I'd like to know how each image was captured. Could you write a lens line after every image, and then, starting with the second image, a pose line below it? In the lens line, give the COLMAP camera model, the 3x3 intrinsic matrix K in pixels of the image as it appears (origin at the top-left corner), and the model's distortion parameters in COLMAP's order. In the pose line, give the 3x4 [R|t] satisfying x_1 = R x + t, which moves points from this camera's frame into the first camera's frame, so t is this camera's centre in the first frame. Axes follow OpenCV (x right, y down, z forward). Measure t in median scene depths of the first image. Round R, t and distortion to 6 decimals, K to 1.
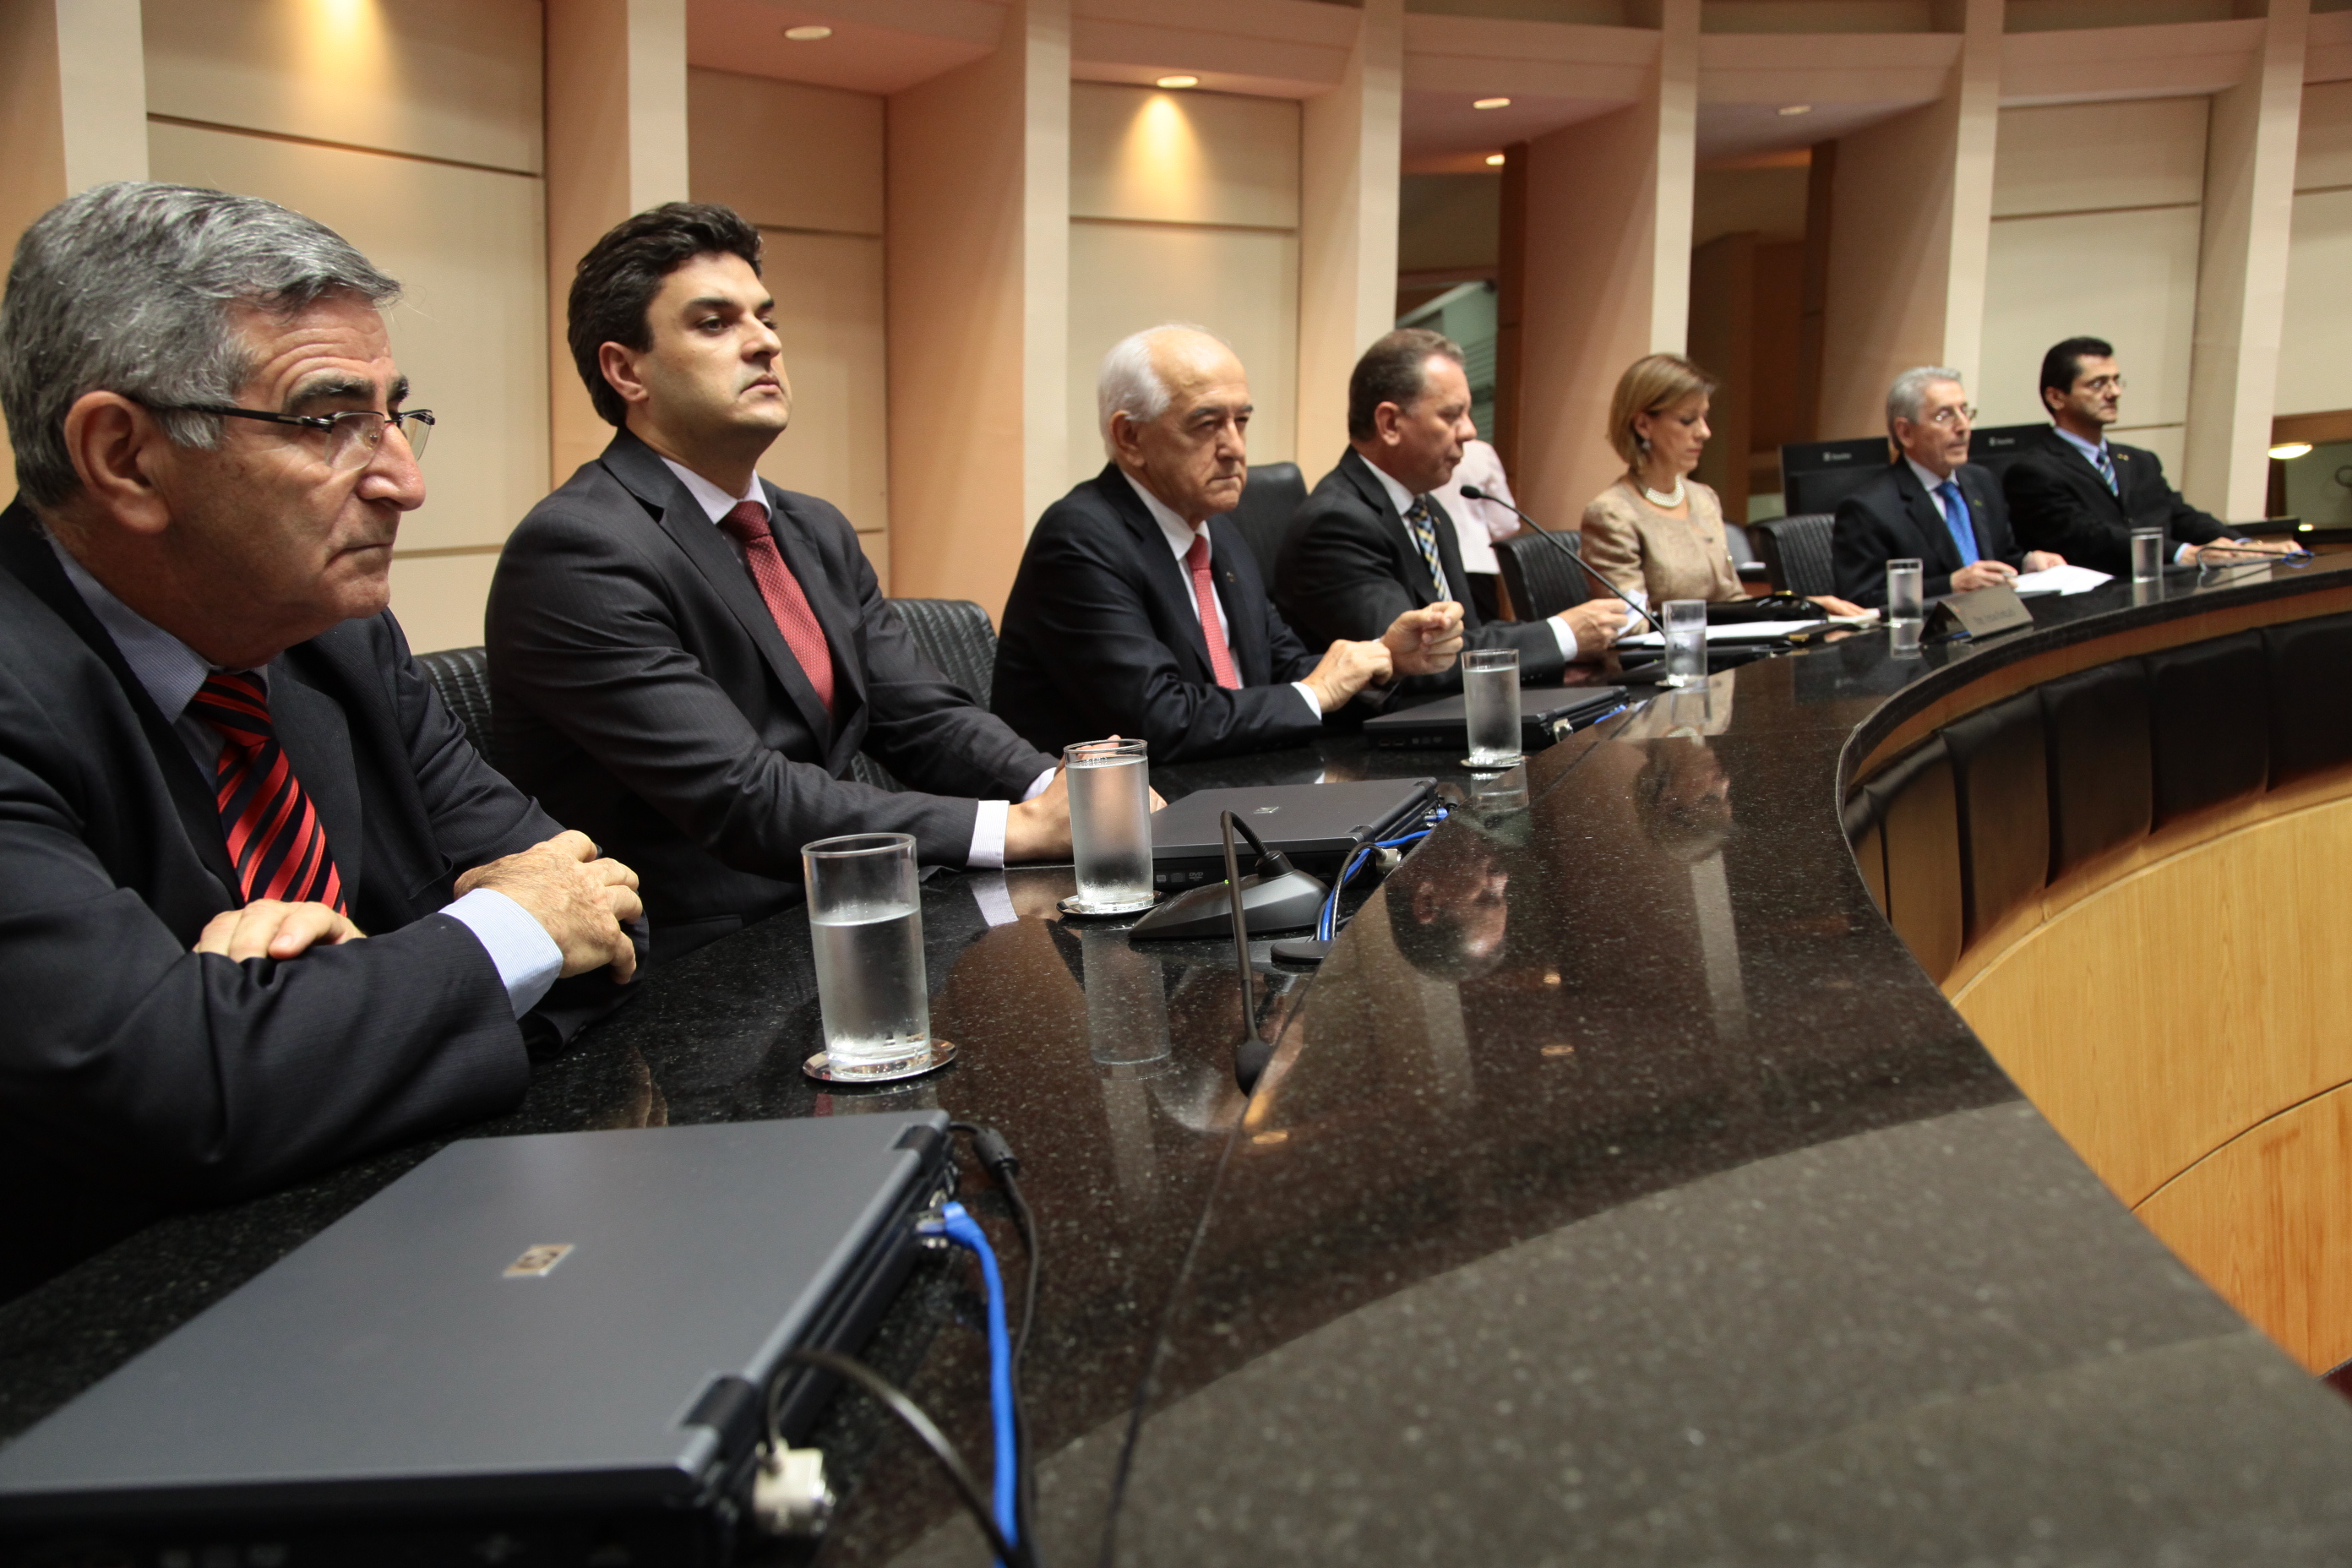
lens RADIAL K [[1989.0, 0, 1192.4], [0, 1989.0, 786.3], [0, 0, 1]] dist [0.004192, -0.012363]
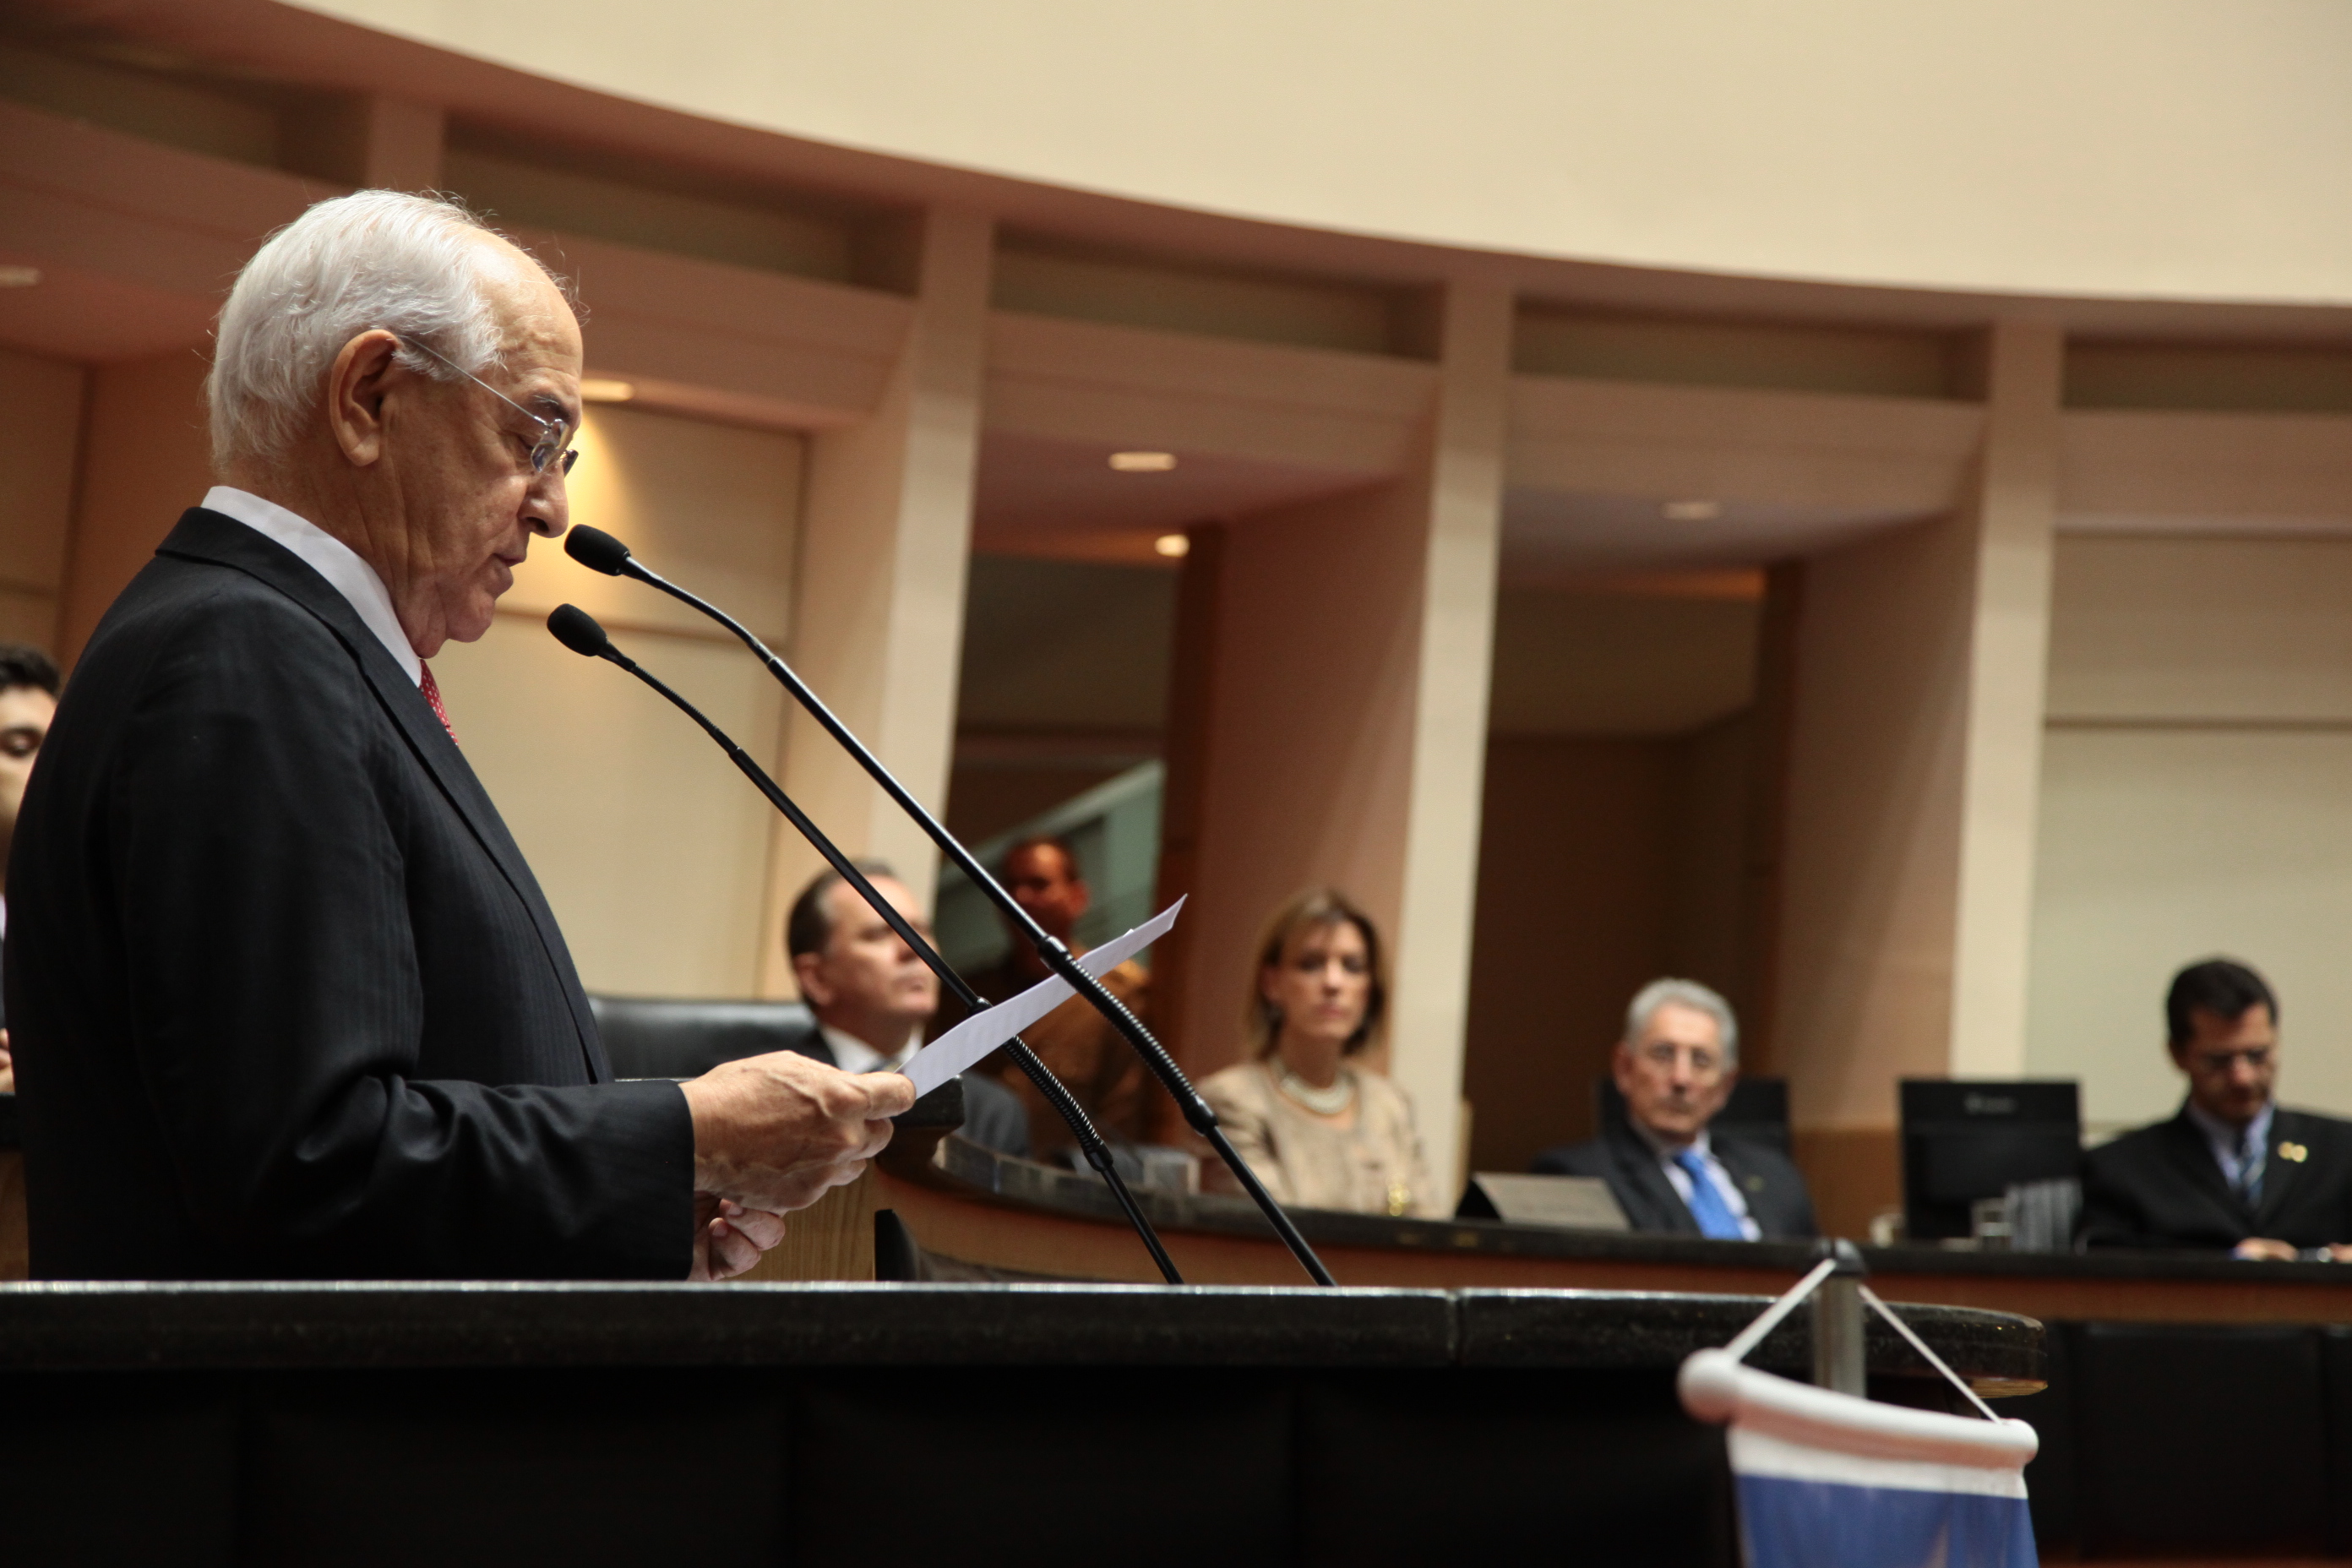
lens RADIAL K [[5805.2, 0, 1175.0], [0, 5805.2, 789.5], [0, 0, 1]] dist [0.572061, 0.000000]
pose [[0.991029, 0.081707, 0.105765, -0.010435], [-0.054212, 0.969089, -0.240682, 0.151606], [-0.122161, 0.232789, 0.964824, -0.594657]]
